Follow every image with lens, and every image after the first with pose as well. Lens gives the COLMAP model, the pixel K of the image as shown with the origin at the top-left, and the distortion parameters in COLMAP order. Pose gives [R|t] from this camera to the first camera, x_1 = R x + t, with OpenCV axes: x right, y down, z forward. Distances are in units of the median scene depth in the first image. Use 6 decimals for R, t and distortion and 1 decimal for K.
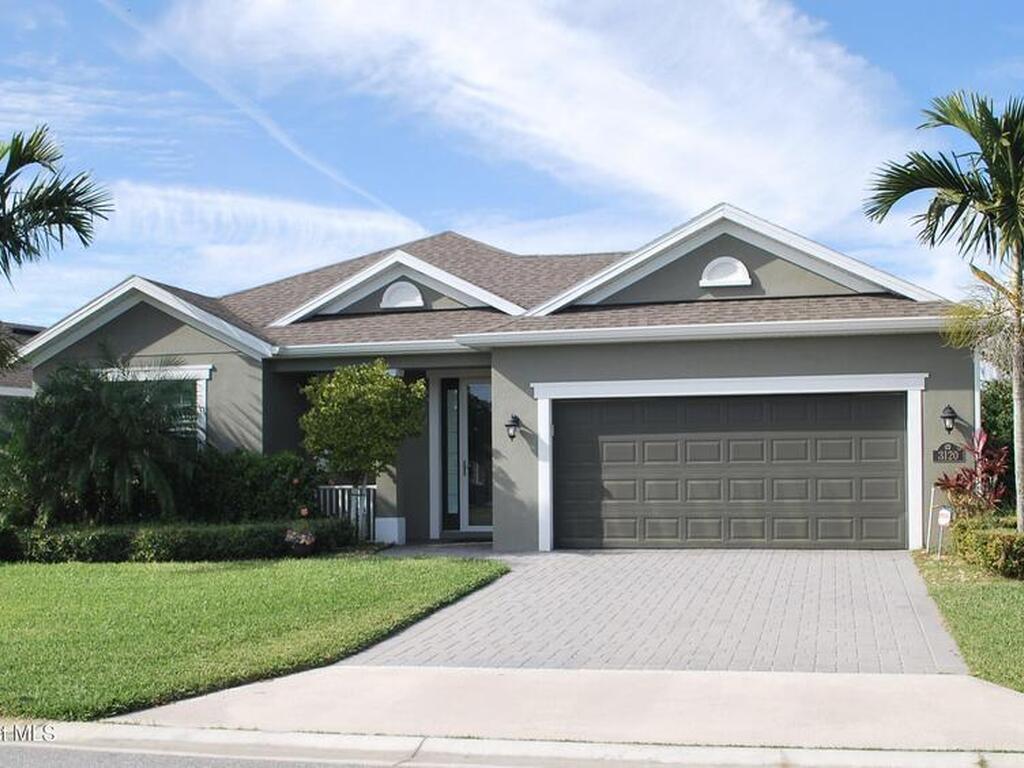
lens RADIAL K [[1169.8, 0, 512.0], [0, 1169.8, 471.5], [0, 0, 1]] dist [-0.000409, -0.000802]
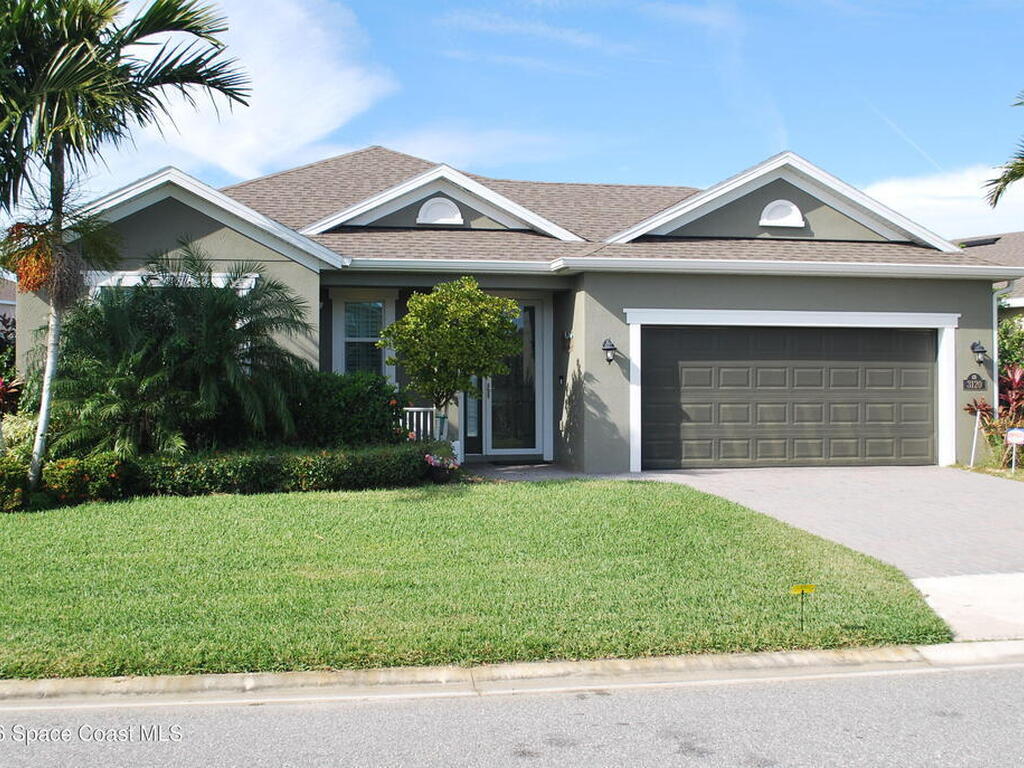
lens RADIAL K [[1158.8, 0, 512.0], [0, 1158.8, 384.0], [0, 0, 1]] dist [0.015829, 0.016713]
pose [[0.913961, 0.012887, 0.405596, -0.485089], [-0.008153, 0.999877, -0.013398, 0.005056], [-0.405719, 0.008938, 0.913954, 0.112691]]
